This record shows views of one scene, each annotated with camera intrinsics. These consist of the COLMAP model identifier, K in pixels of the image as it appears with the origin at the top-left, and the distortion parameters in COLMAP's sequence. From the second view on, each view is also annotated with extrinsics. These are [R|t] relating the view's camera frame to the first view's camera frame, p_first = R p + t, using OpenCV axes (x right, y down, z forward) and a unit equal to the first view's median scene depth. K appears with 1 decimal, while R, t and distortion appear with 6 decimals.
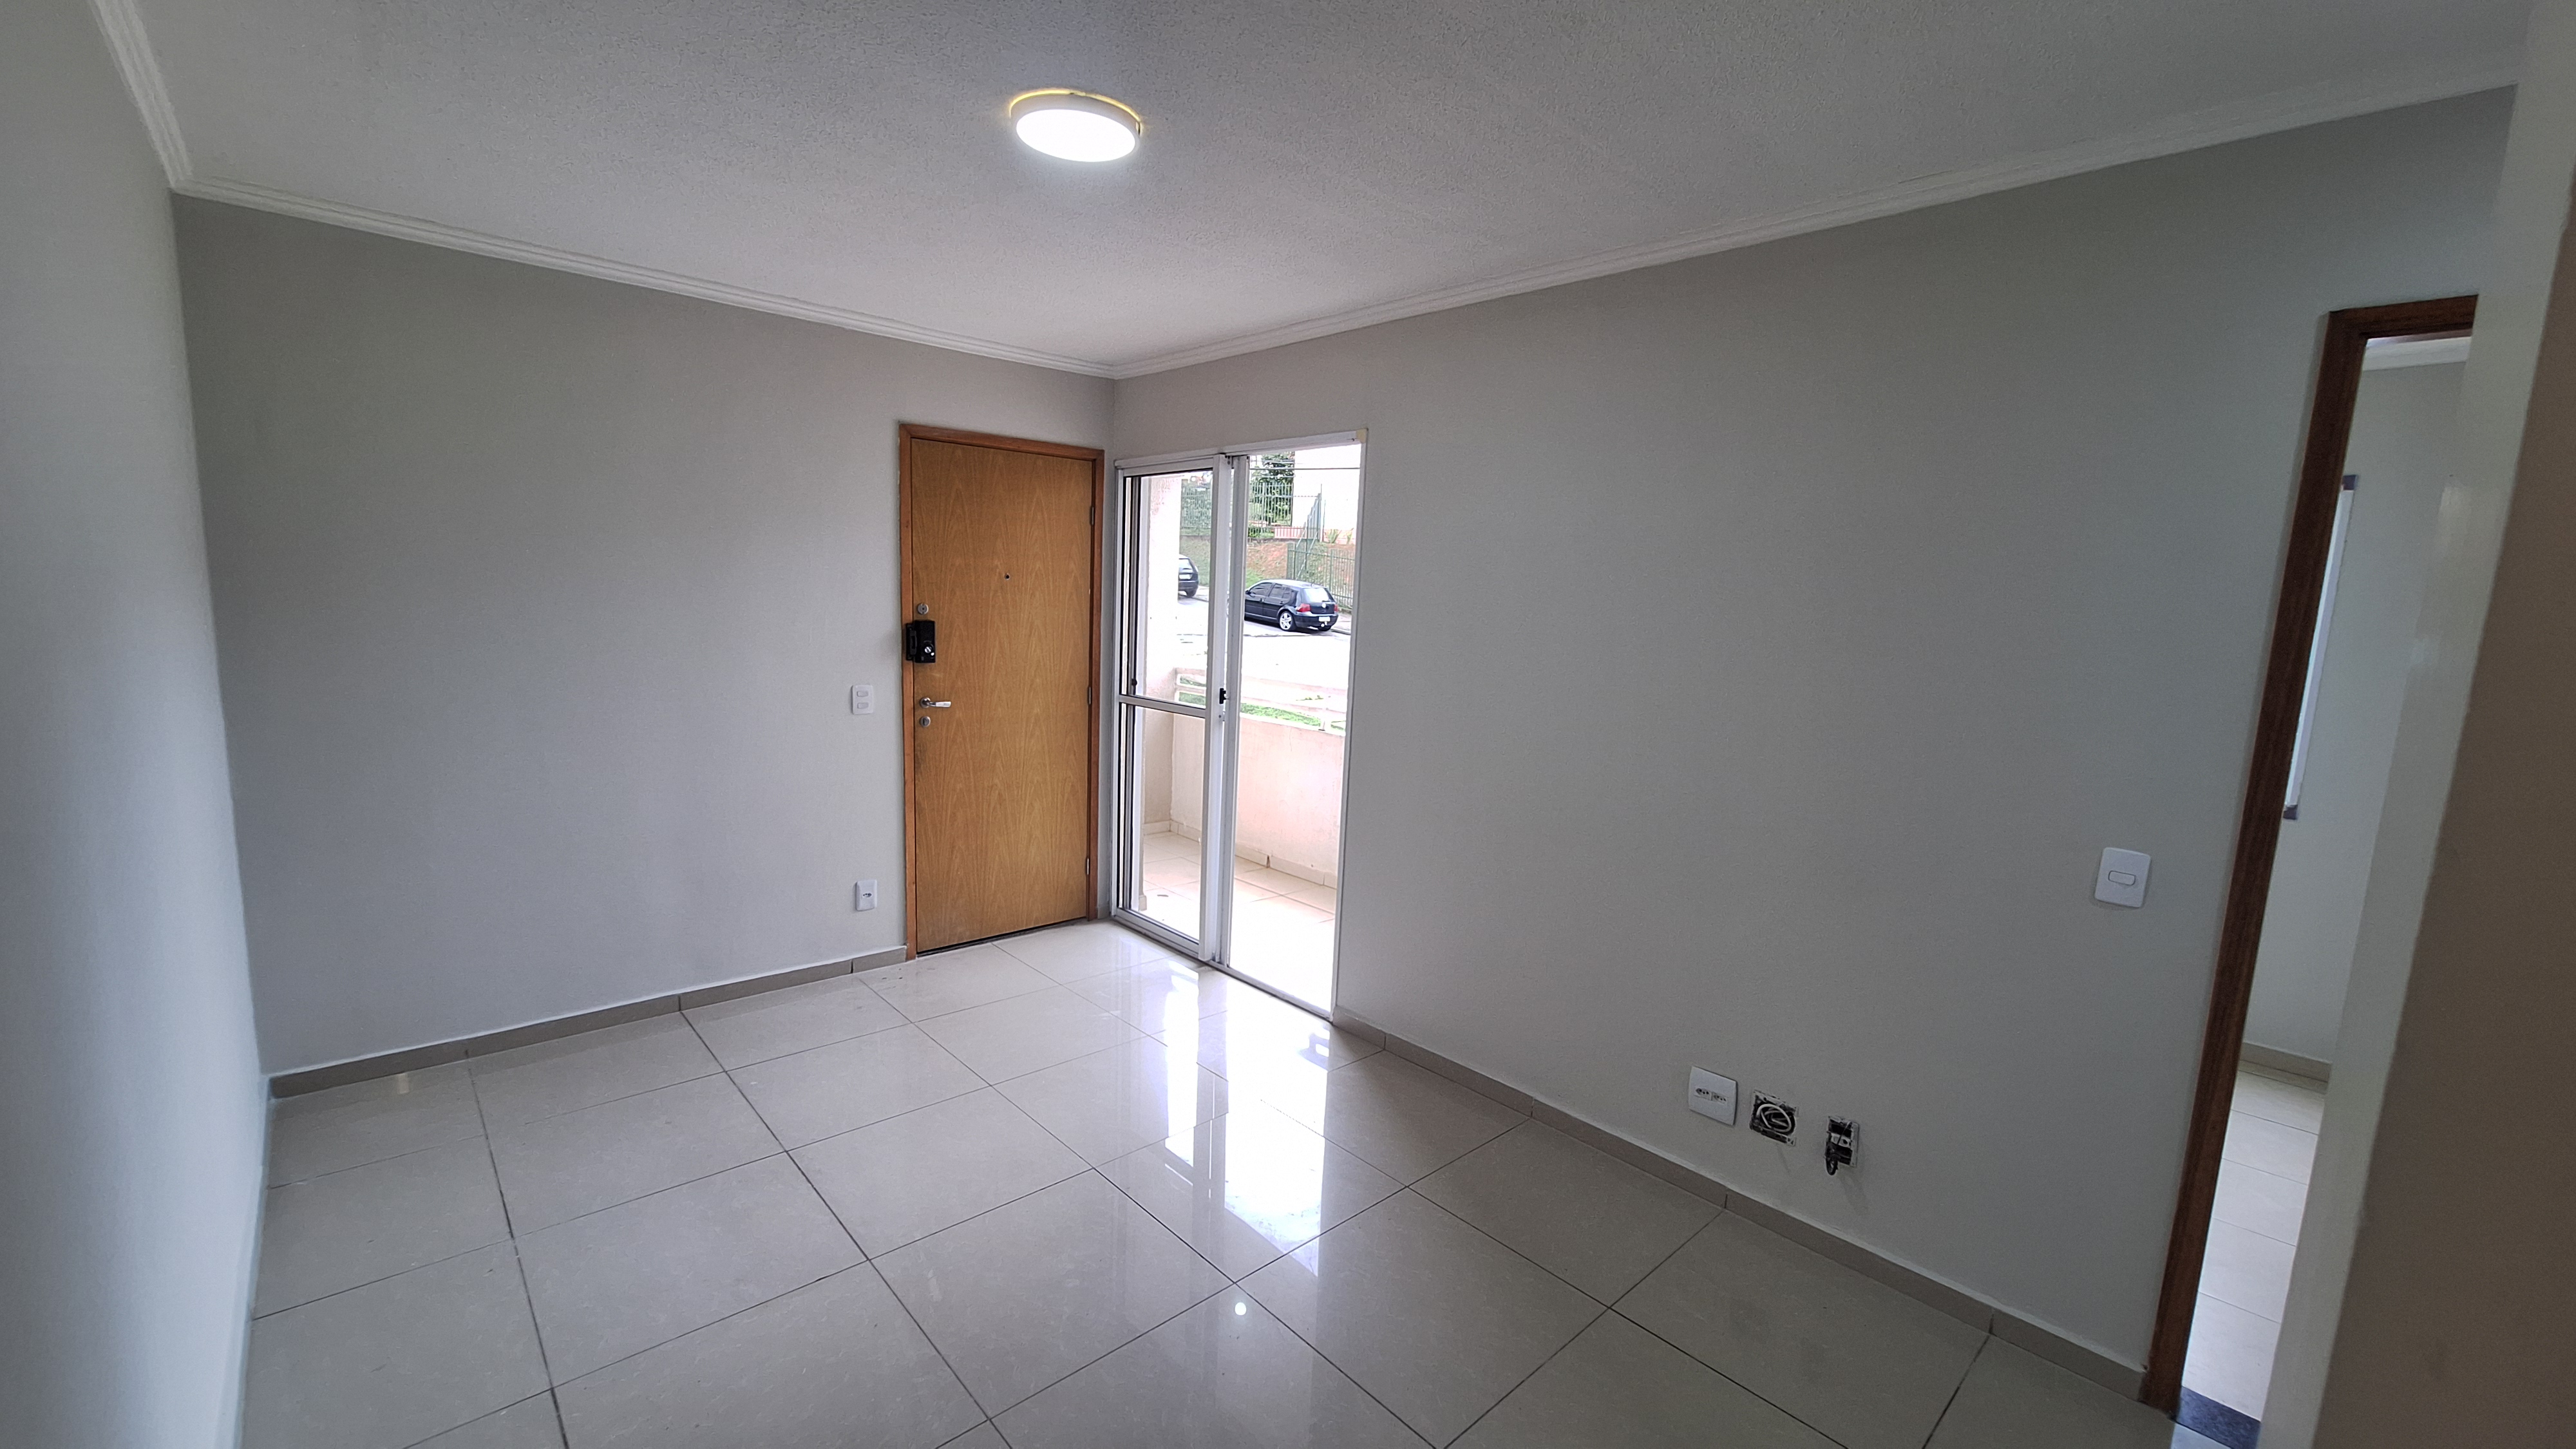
lens RADIAL K [[1026.6, 0, 1292.7], [0, 1026.6, 728.9], [0, 0, 1]] dist [-0.002894, -0.002445]
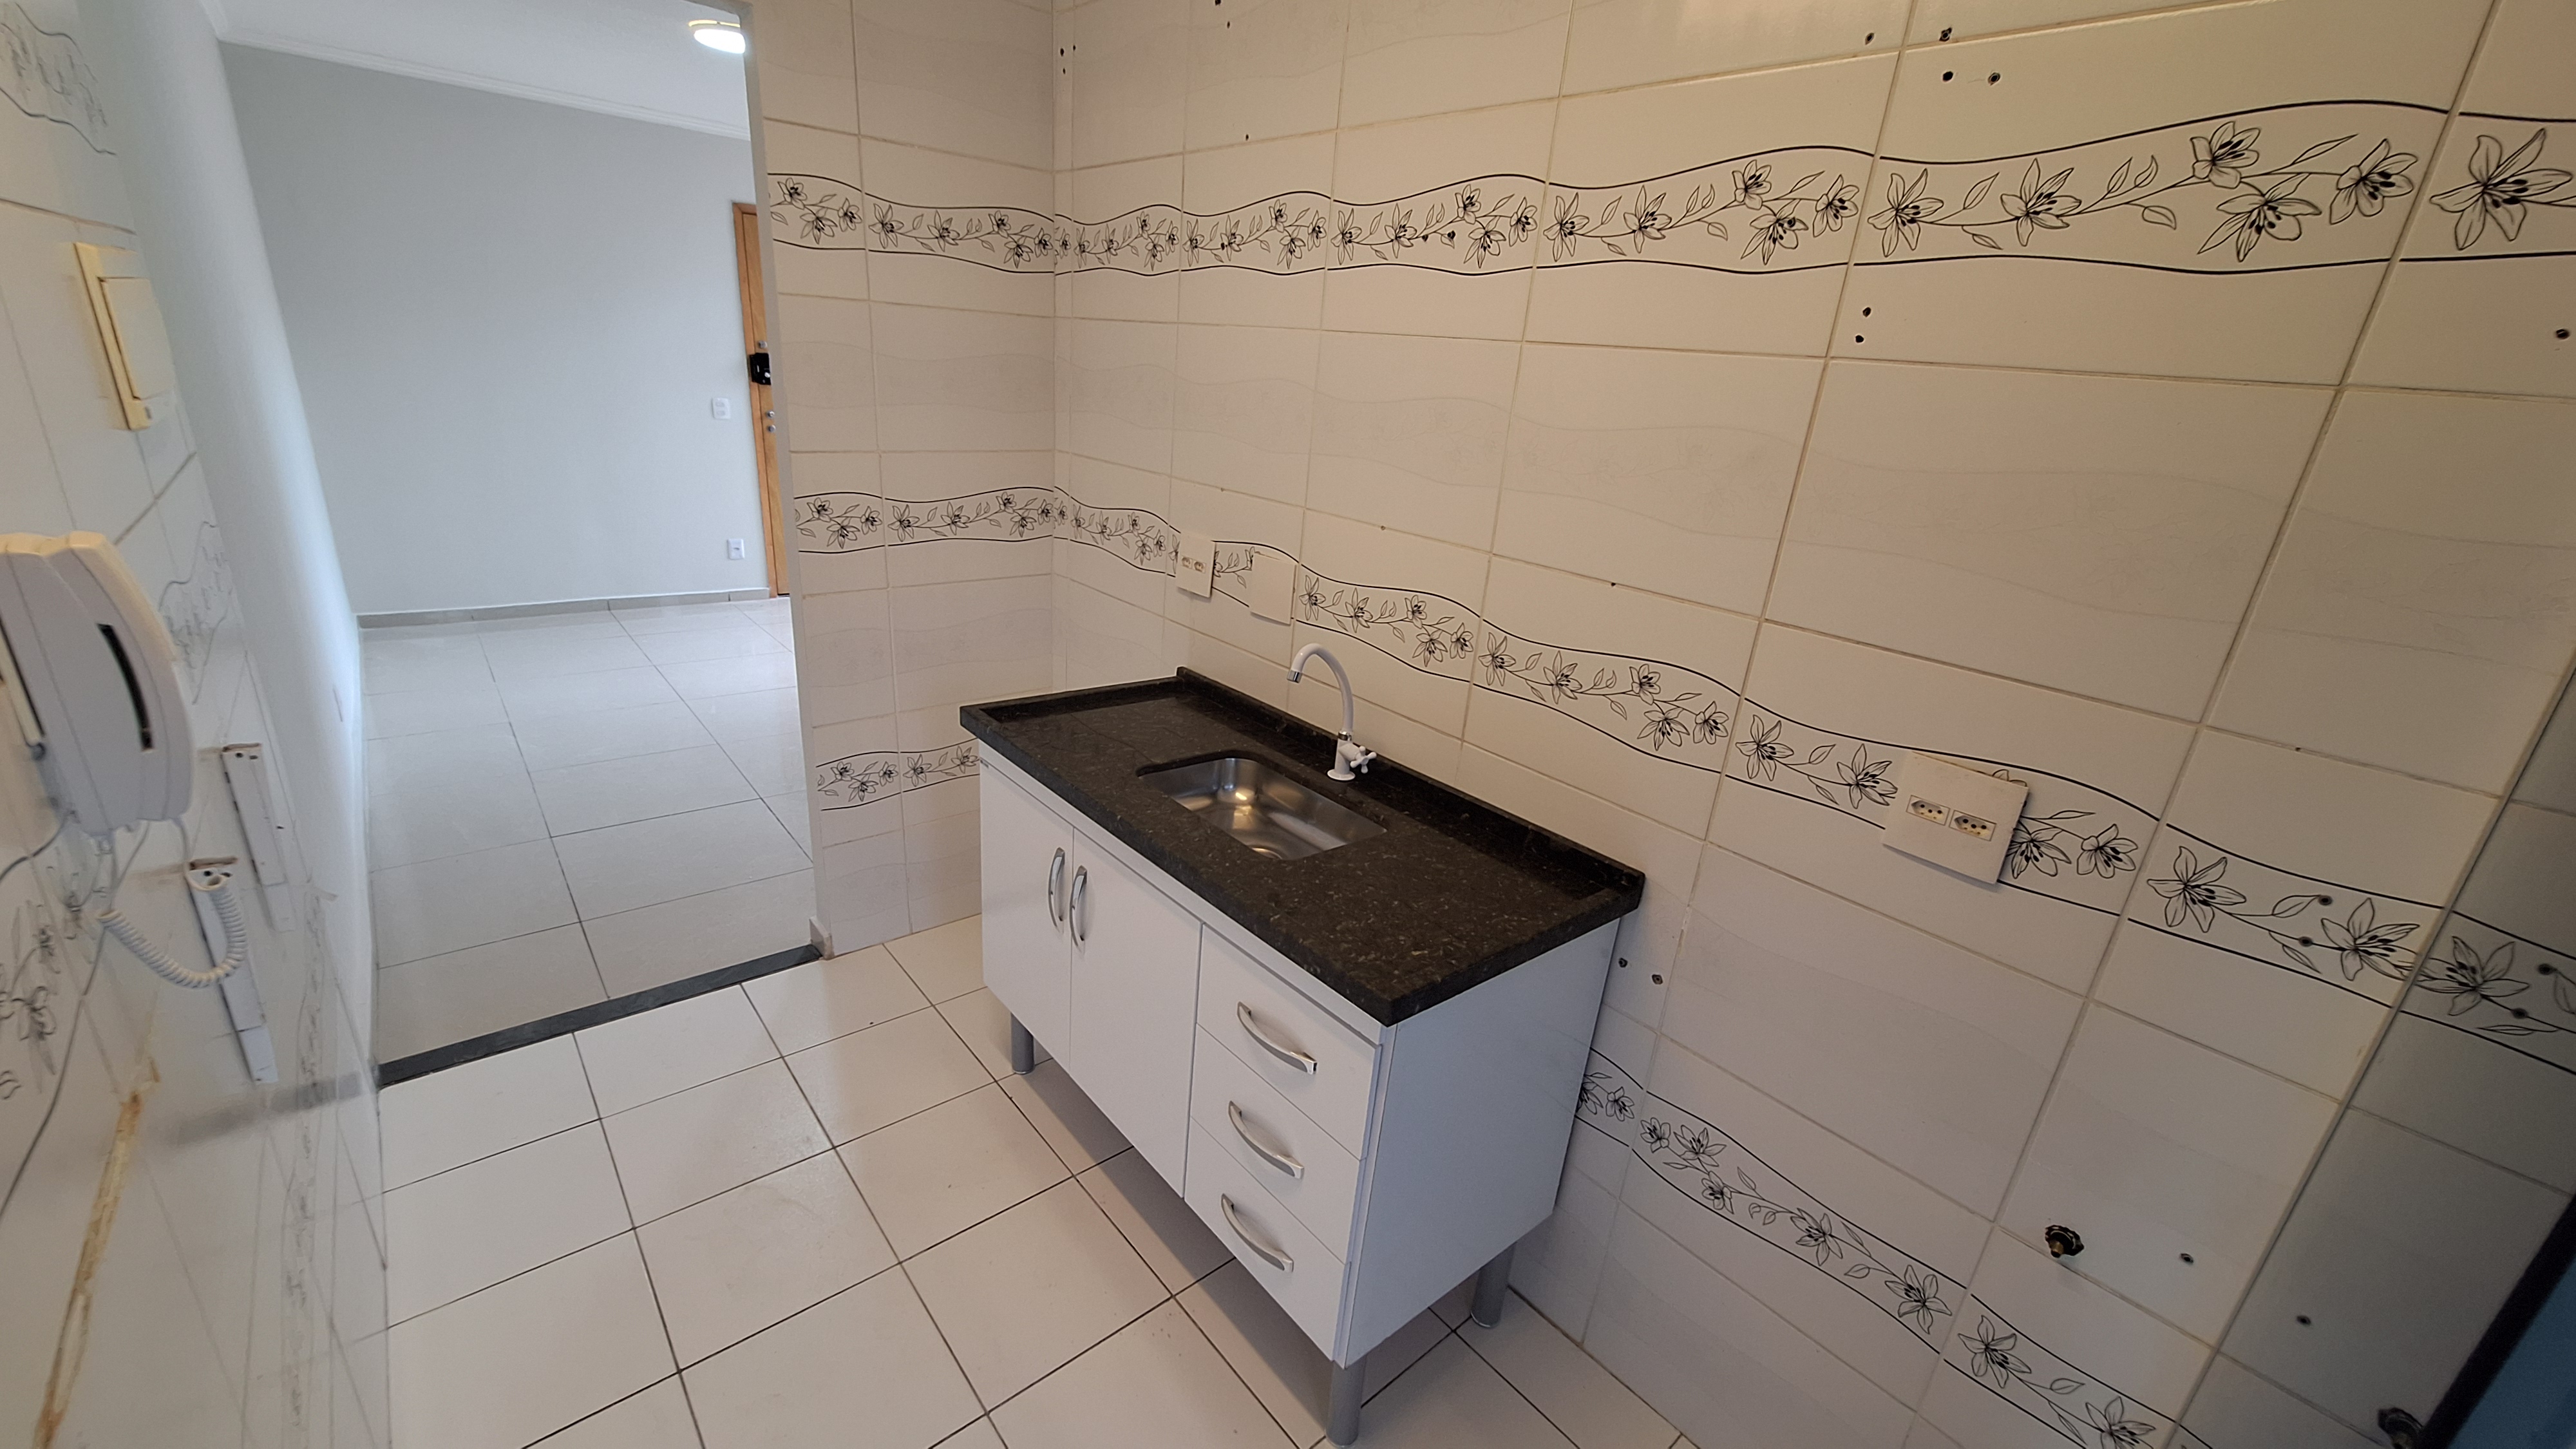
lens RADIAL K [[1026.6, 0, 1293.5], [0, 1026.6, 742.7], [0, 0, 1]] dist [-0.002894, -0.002445]
pose [[0.997851, 0.055018, -0.035587, 0.170146], [-0.046256, 0.976147, 0.212126, 0.032052], [0.046409, -0.210024, 0.976594, -0.172623]]
